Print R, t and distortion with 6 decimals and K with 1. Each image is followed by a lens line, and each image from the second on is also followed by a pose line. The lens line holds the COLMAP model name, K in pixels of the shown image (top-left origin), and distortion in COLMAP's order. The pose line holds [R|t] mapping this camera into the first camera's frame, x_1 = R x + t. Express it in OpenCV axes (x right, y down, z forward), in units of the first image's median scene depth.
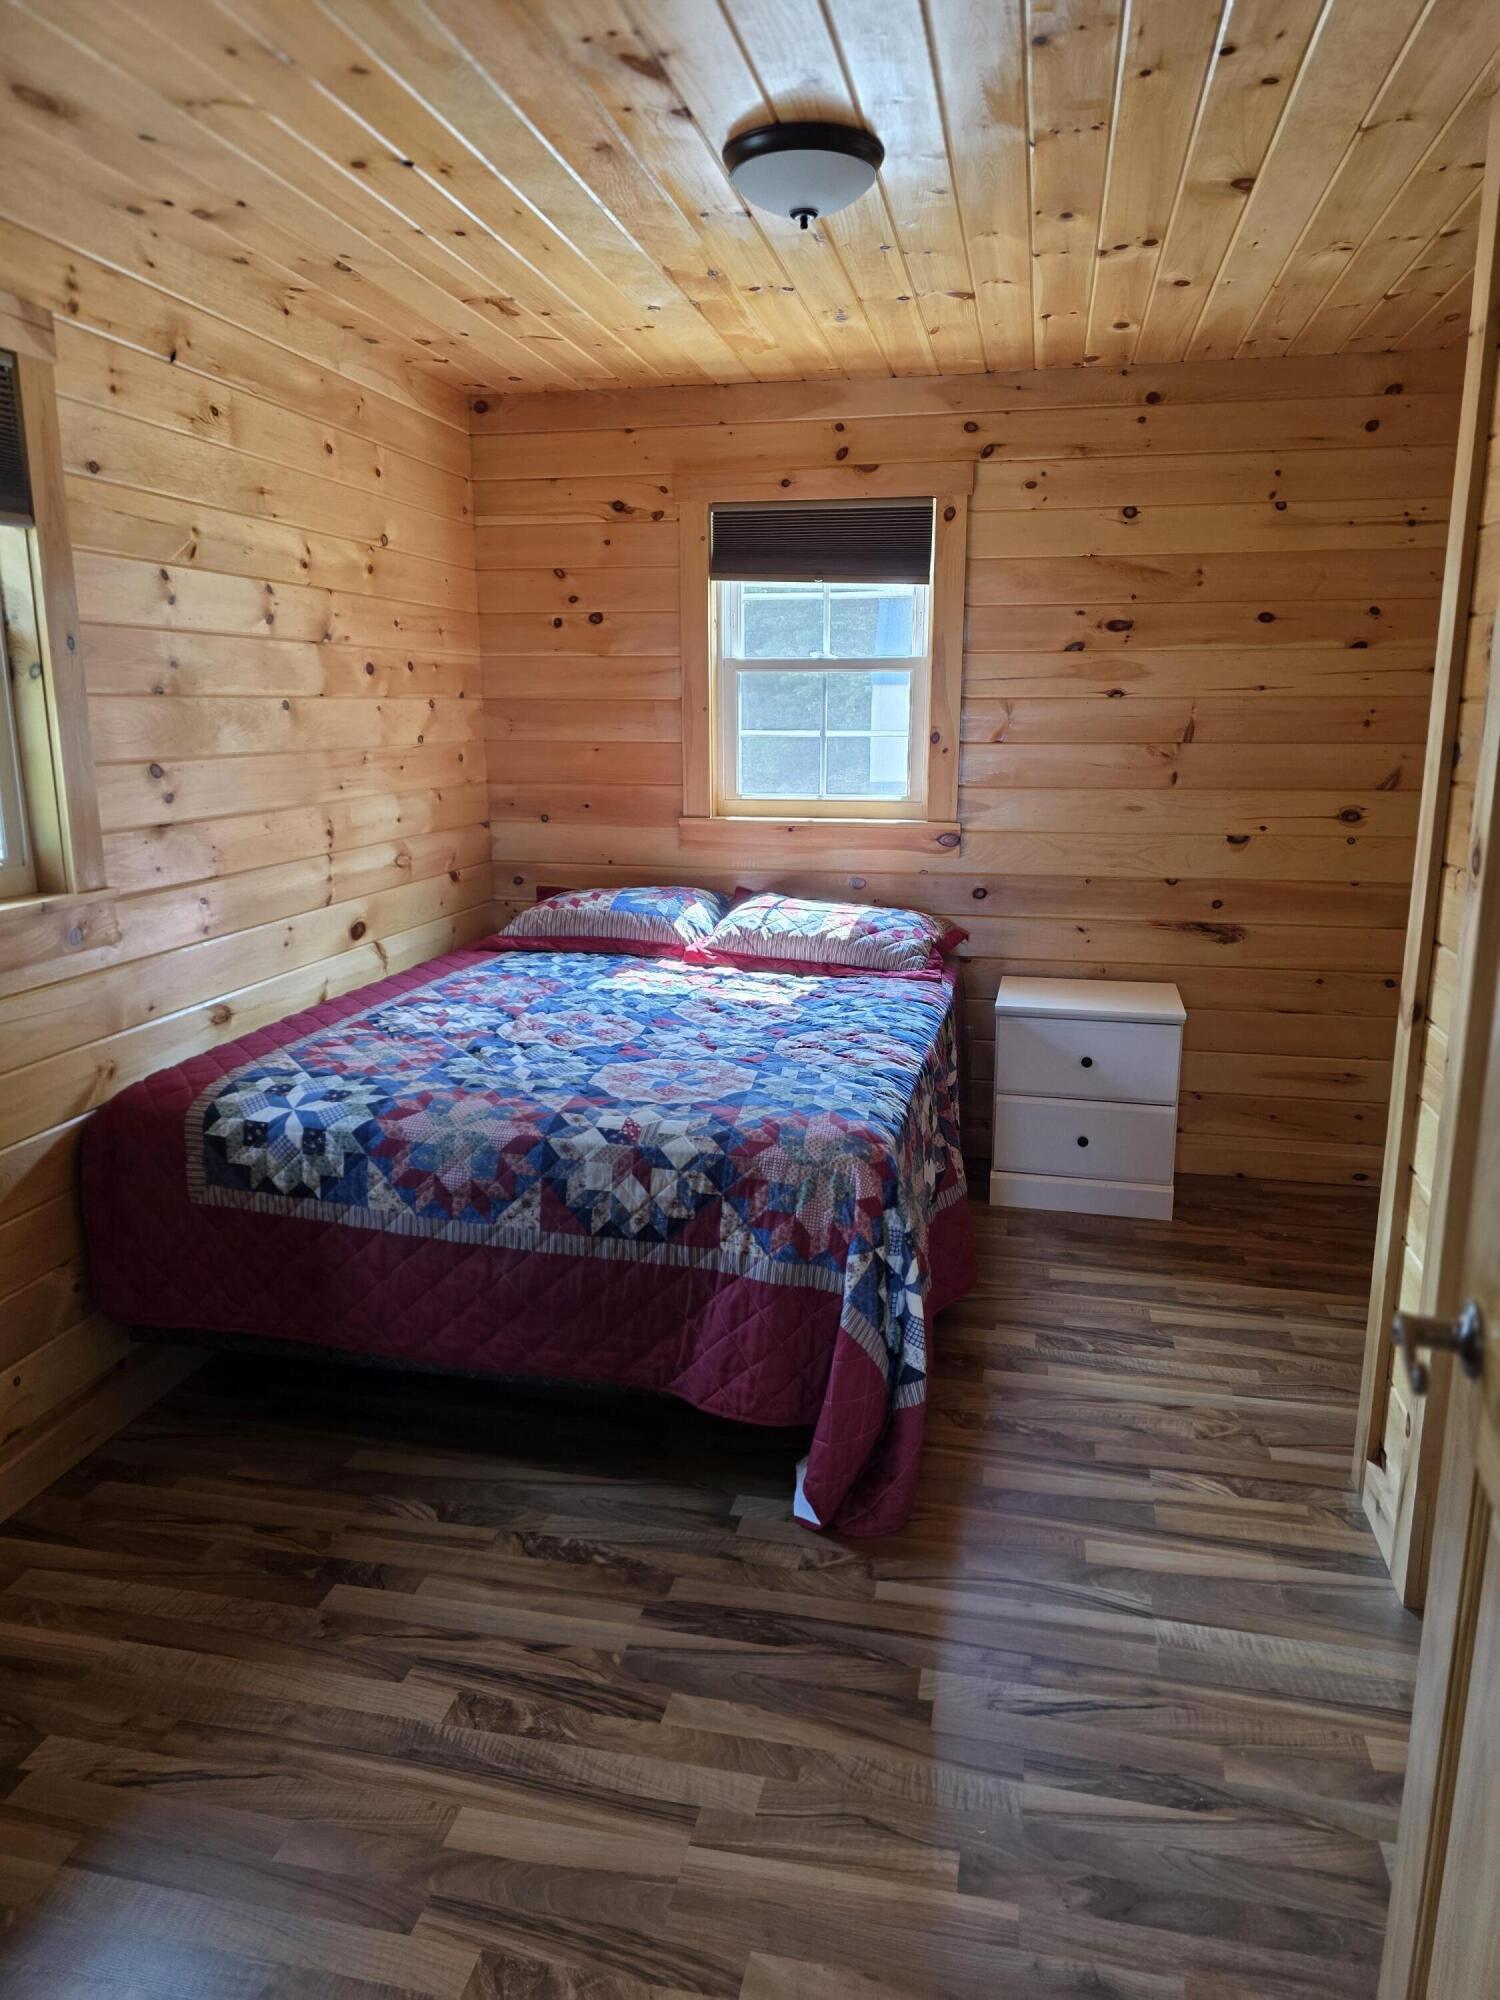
lens RADIAL K [[1309.8, 0, 745.7], [0, 1309.8, 993.5], [0, 0, 1]] dist [0.087333, -0.081679]
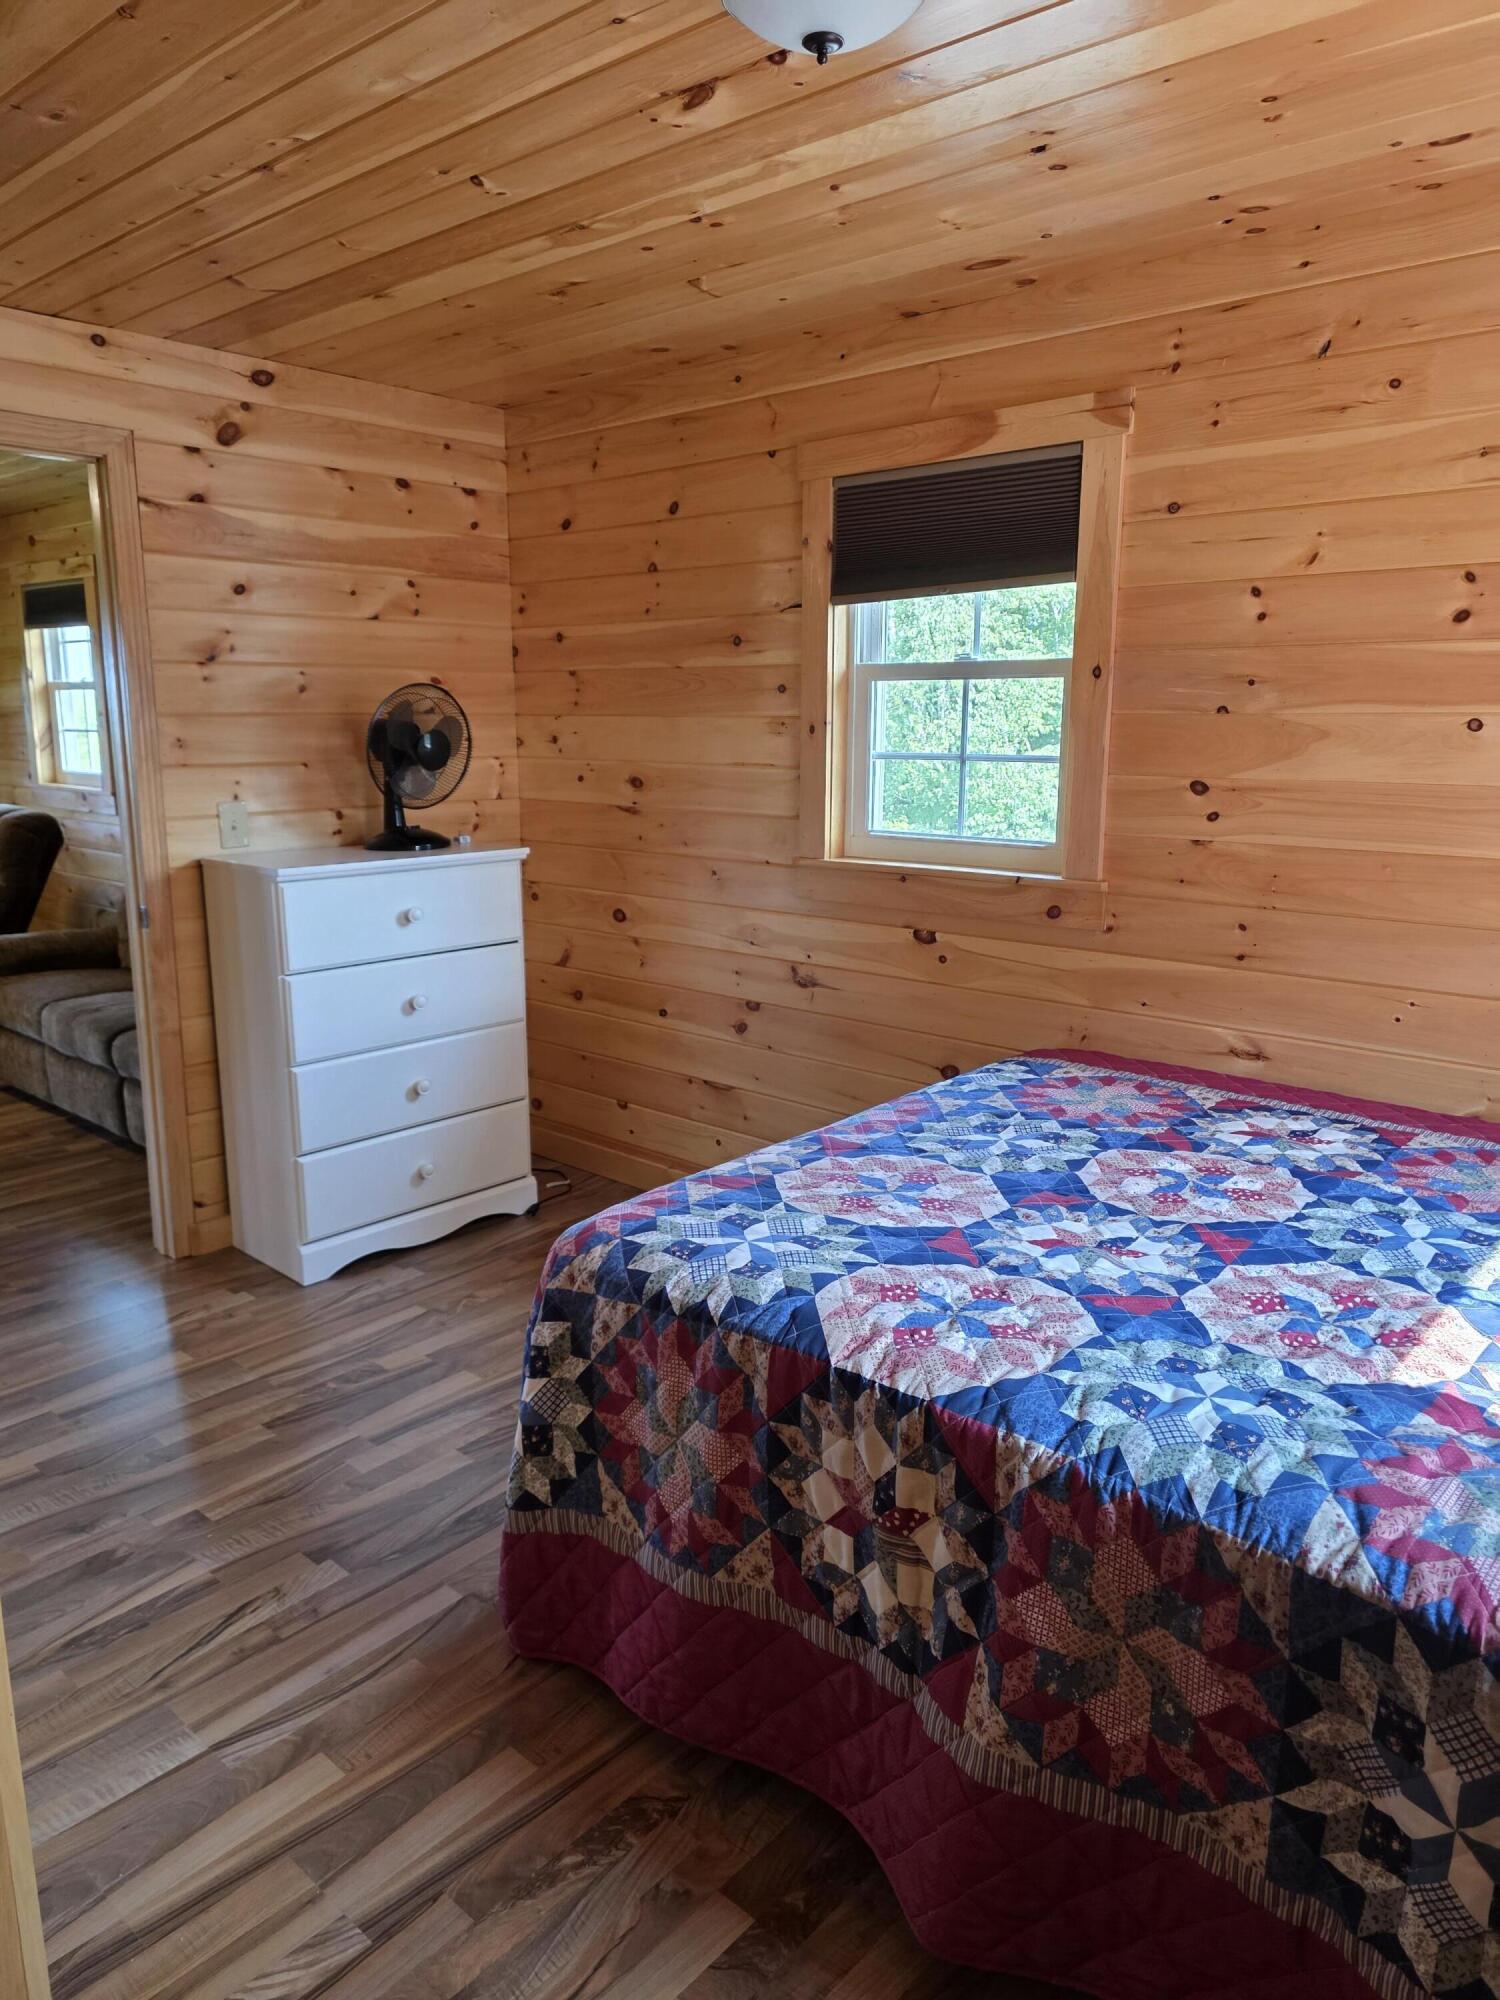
lens RADIAL K [[1309.8, 0, 745.7], [0, 1309.8, 993.5], [0, 0, 1]] dist [0.087333, -0.081679]
pose [[-0.470113, 0.183700, -0.863278, 0.692034], [-0.190959, 0.933763, 0.302689, -0.287317], [0.861701, 0.307149, -0.403895, 1.285497]]
